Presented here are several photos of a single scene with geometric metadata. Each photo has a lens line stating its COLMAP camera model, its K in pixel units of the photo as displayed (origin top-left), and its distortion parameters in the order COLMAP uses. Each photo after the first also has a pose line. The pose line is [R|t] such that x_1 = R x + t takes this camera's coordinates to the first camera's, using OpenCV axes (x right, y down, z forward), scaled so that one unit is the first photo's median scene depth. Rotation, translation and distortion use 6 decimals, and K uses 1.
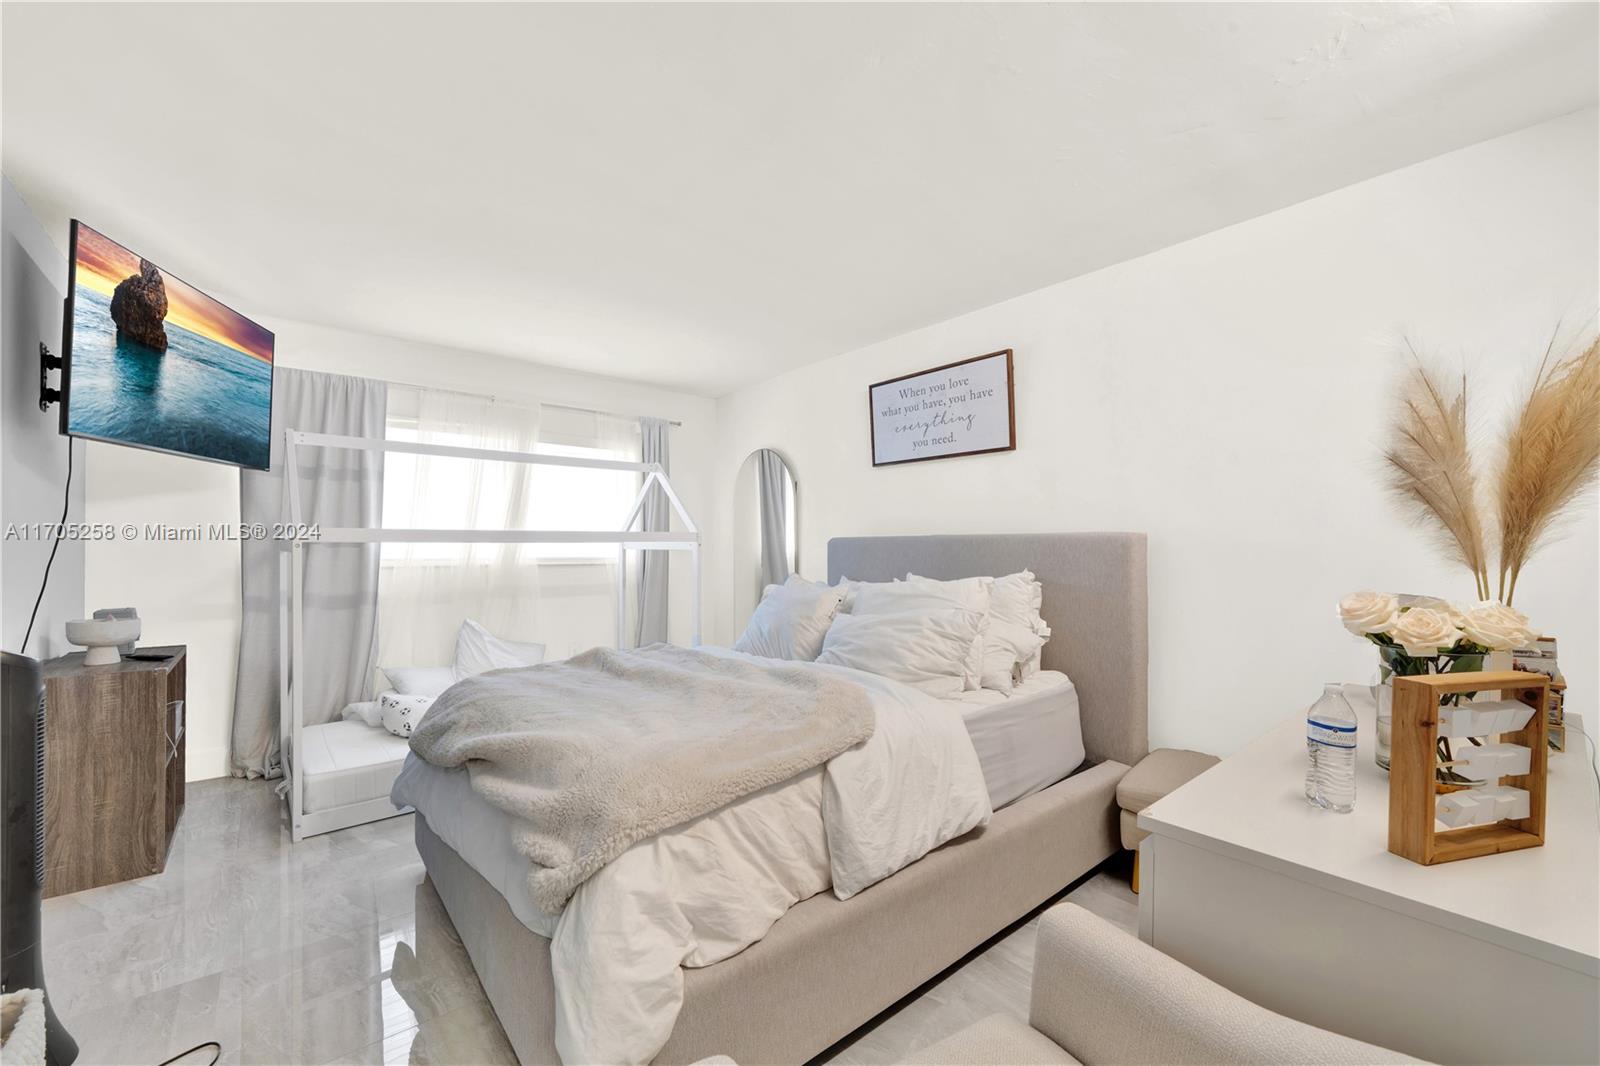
lens RADIAL K [[639.9, 0, 793.3], [0, 639.9, 540.6], [0, 0, 1]] dist [-0.000753, -0.000281]
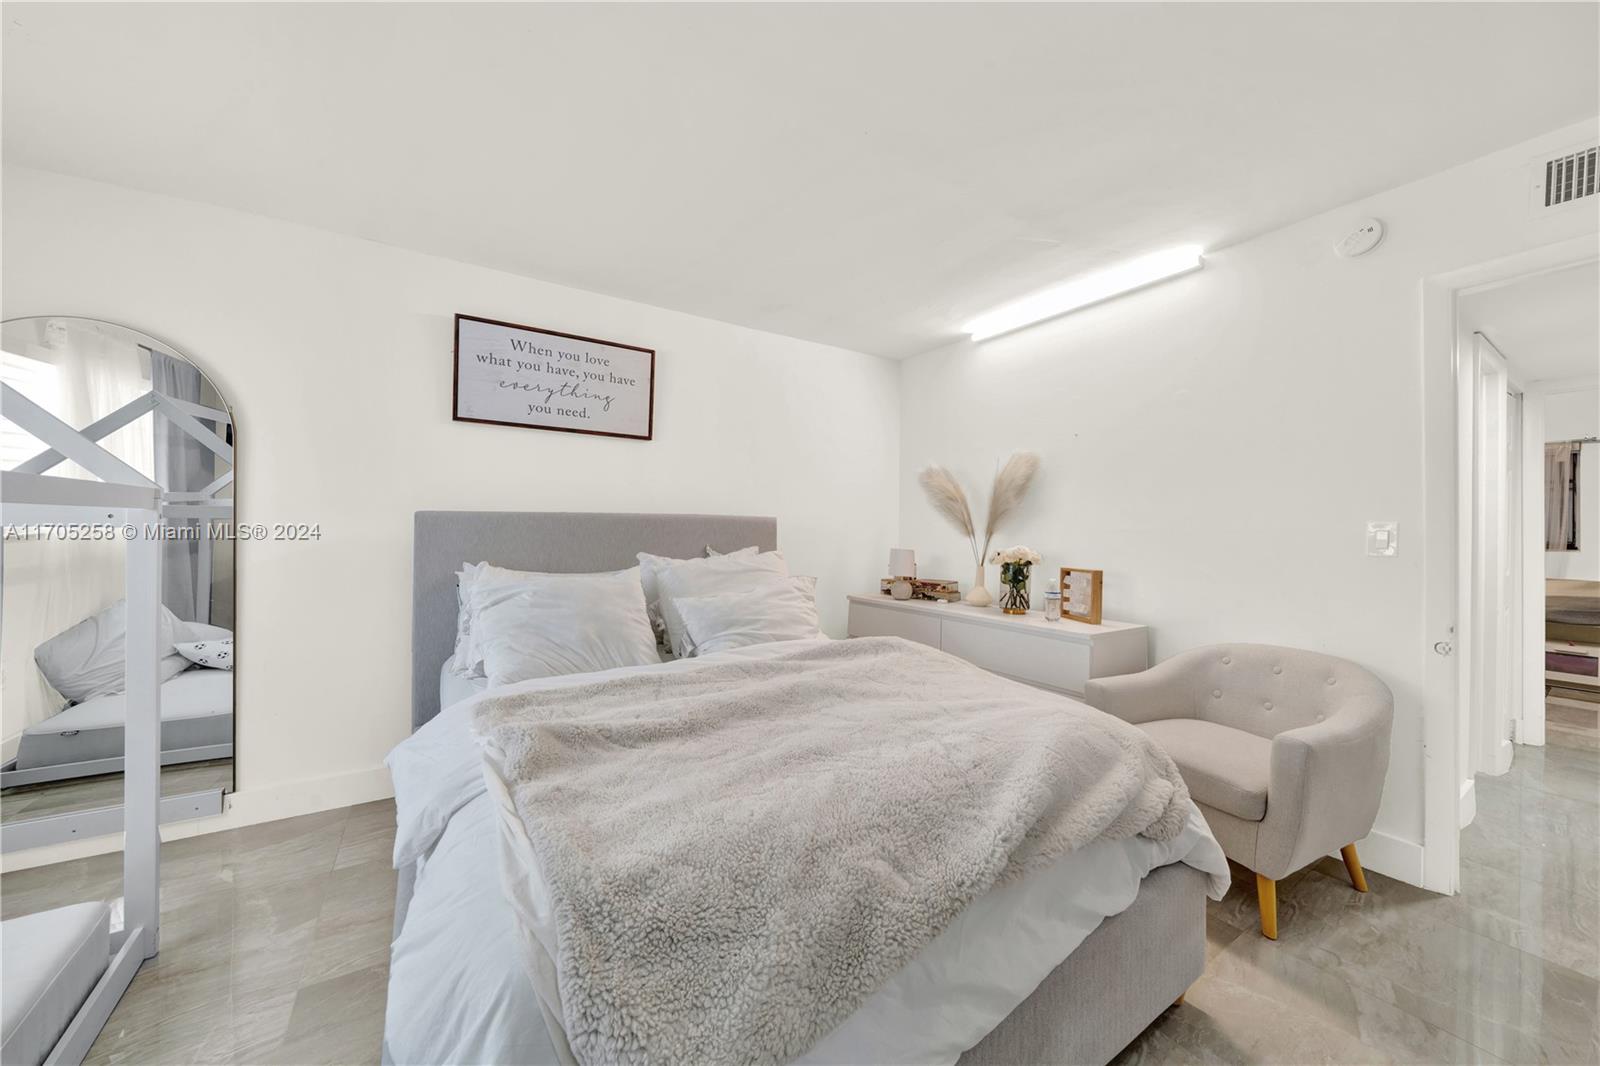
lens RADIAL K [[552.9, 0, 787.9], [0, 552.9, 528.9], [0, 0, 1]] dist [-0.006387, -0.000262]
pose [[0.131614, 0.003533, 0.991295, -0.539841], [-0.016420, 0.999864, -0.001383, 0.010950], [-0.991165, -0.016095, 0.131655, 0.577613]]
